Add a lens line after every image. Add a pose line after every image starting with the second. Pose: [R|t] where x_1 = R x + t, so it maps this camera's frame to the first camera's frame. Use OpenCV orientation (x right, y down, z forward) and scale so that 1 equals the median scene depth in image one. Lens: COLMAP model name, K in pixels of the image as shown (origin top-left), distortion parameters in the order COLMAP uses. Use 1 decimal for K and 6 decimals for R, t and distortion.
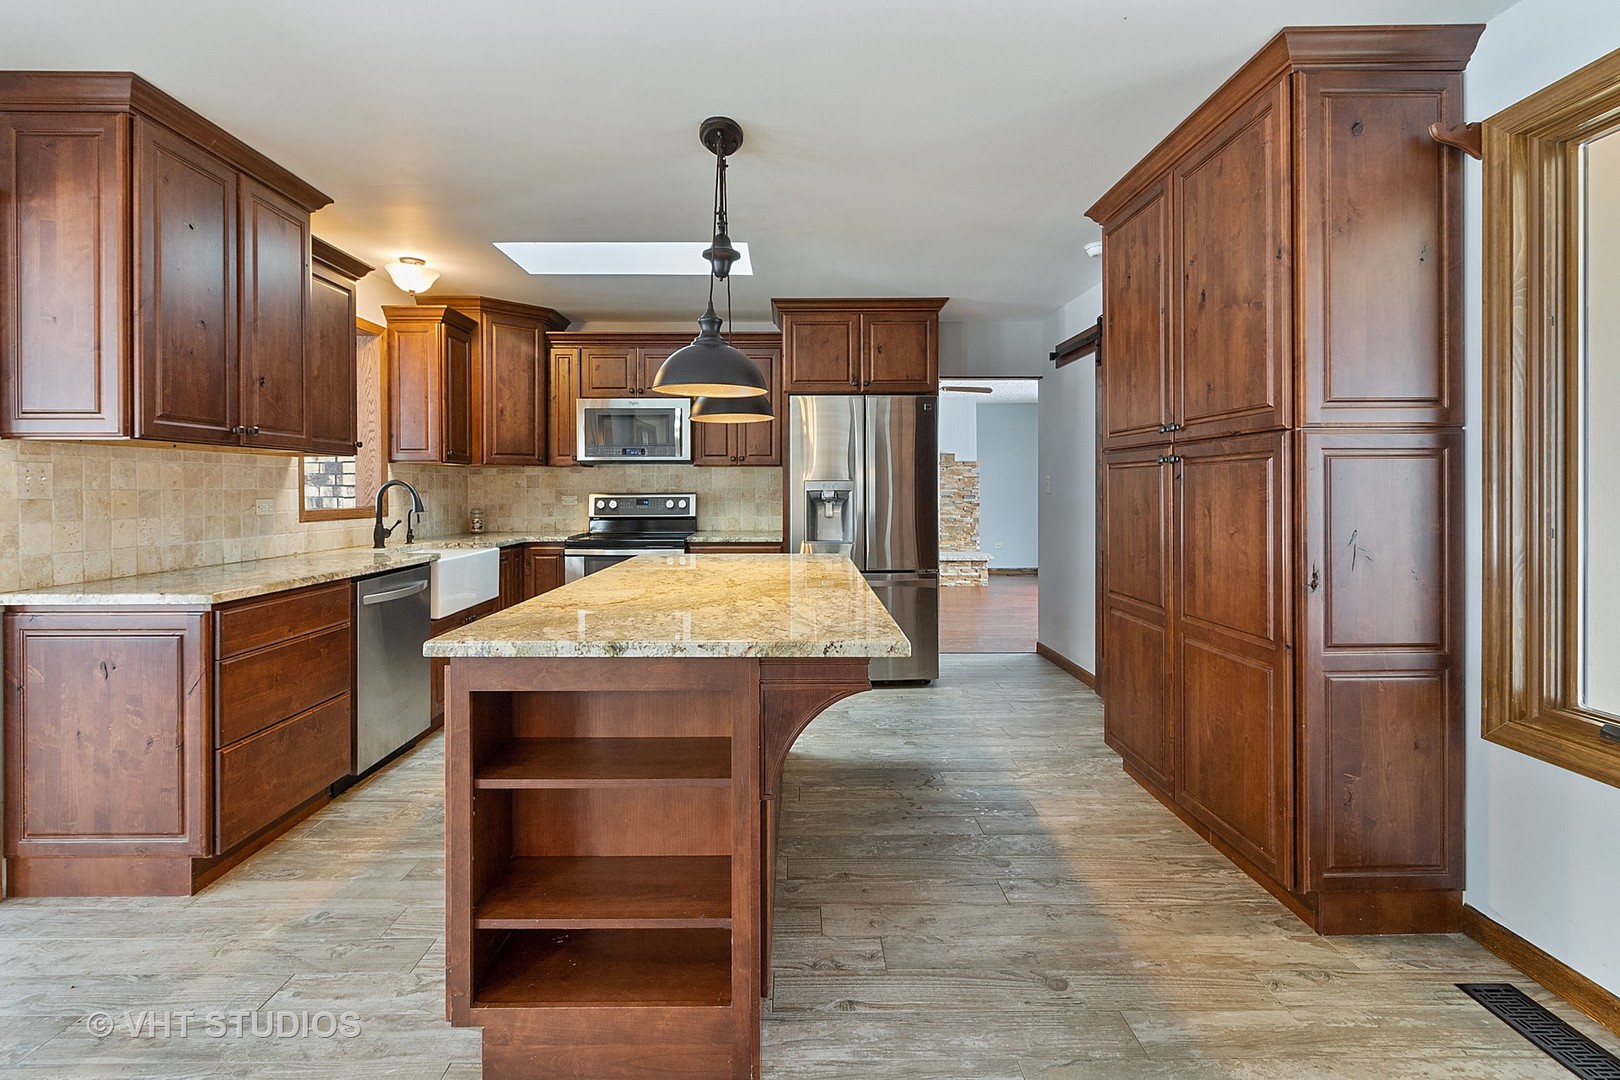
lens RADIAL K [[755.1, 0, 800.3], [0, 755.1, 515.2], [0, 0, 1]] dist [0.000838, -0.000097]
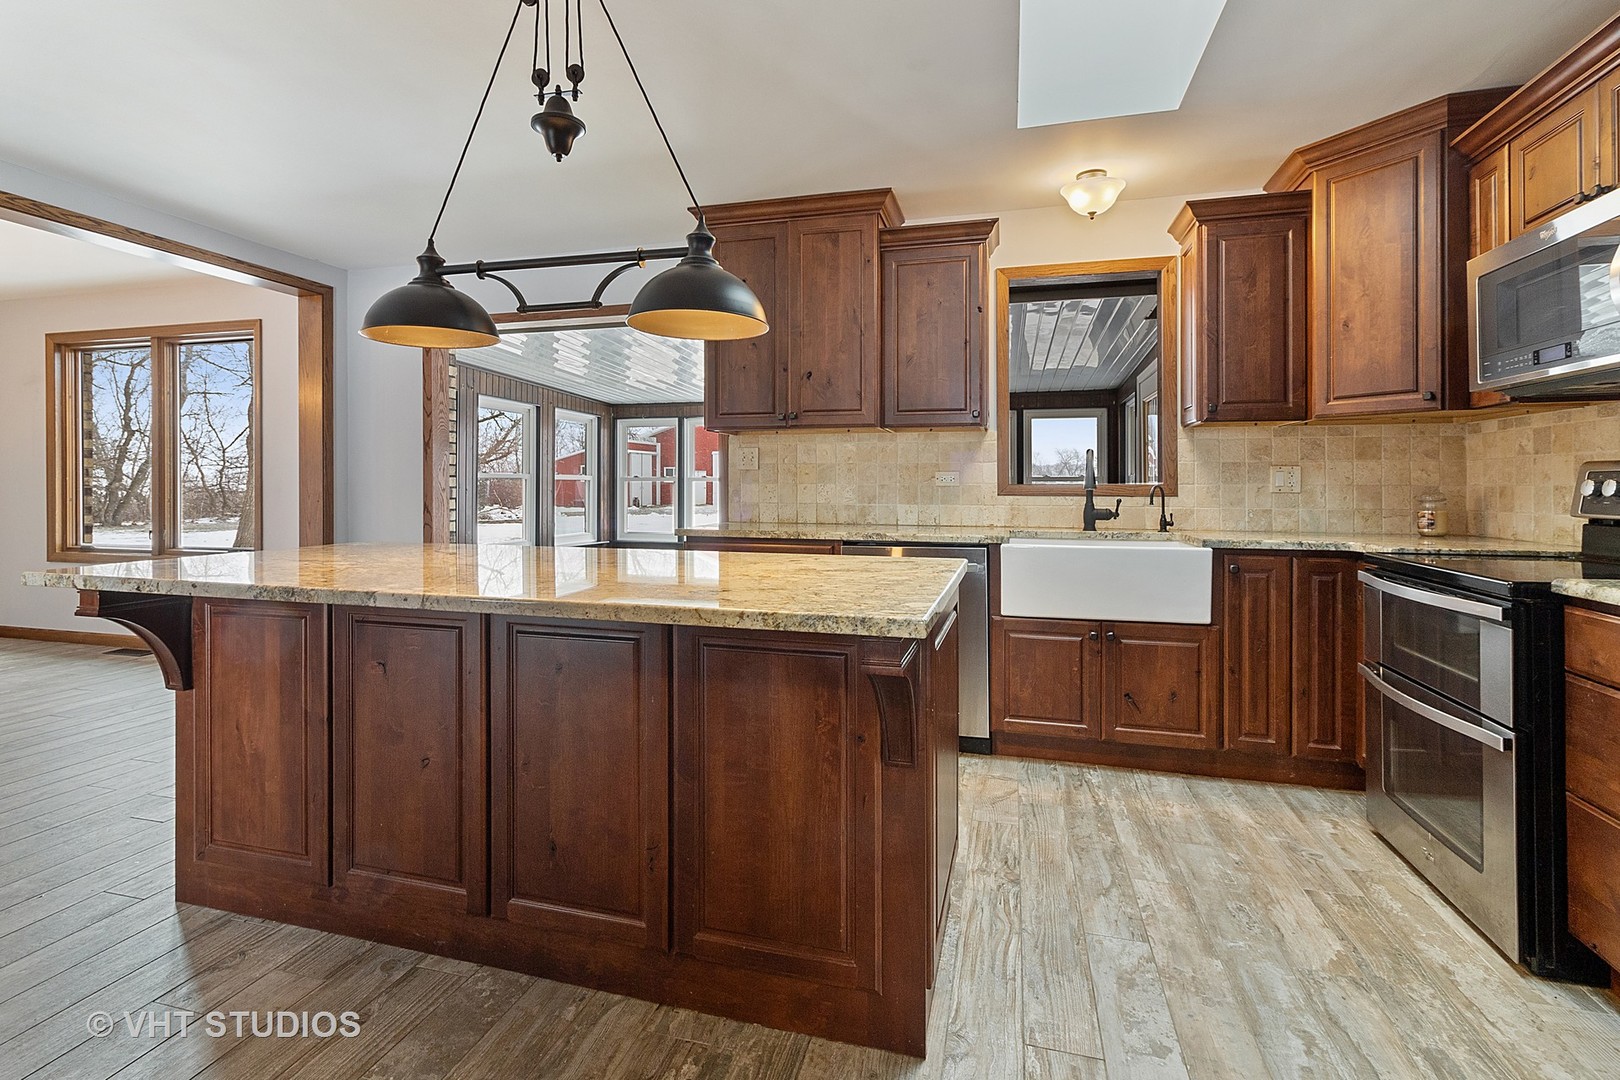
lens RADIAL K [[755.1, 0, 800.3], [0, 755.1, 515.2], [0, 0, 1]] dist [0.000838, -0.000097]
pose [[-0.273561, 0.043094, -0.960889, 0.291290], [-0.035190, 0.997879, 0.054771, -0.007744], [0.961211, 0.048797, -0.271465, 0.782644]]
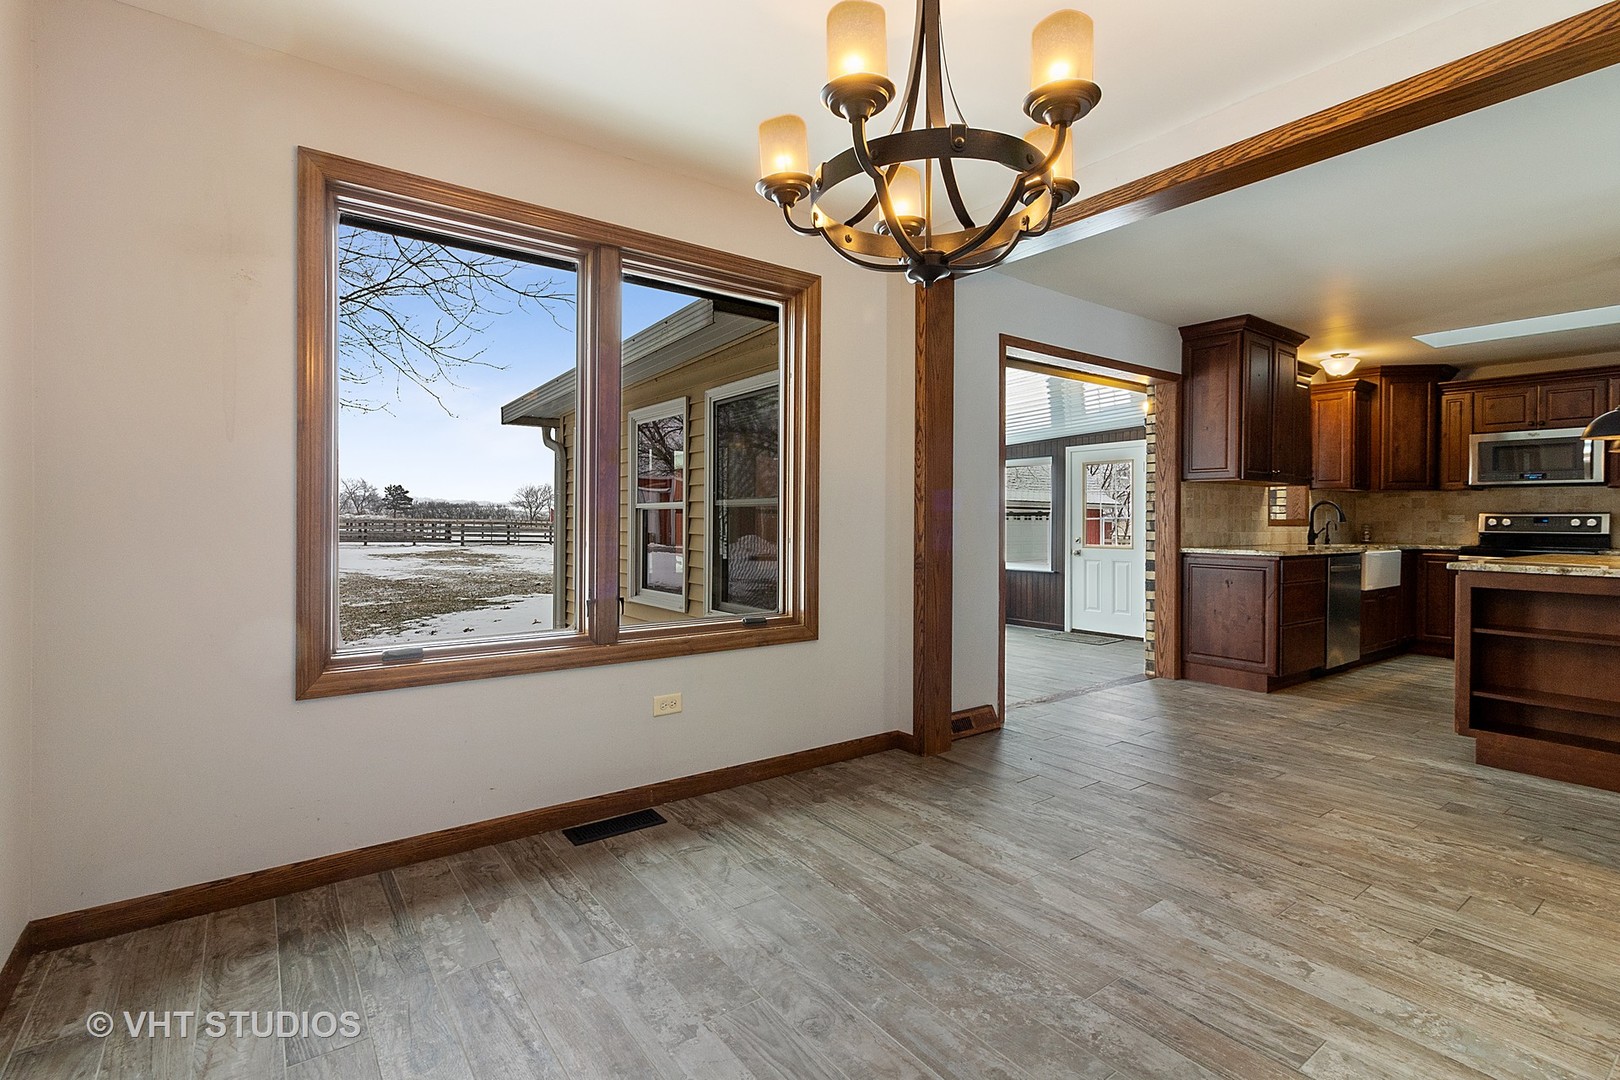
lens RADIAL K [[755.1, 0, 800.3], [0, 755.1, 515.2], [0, 0, 1]] dist [0.000838, -0.000097]
pose [[0.582315, 0.004288, -0.812952, 0.072485], [-0.039060, 0.998979, -0.022709, 0.049455], [0.812025, 0.044977, 0.581888, -0.629095]]
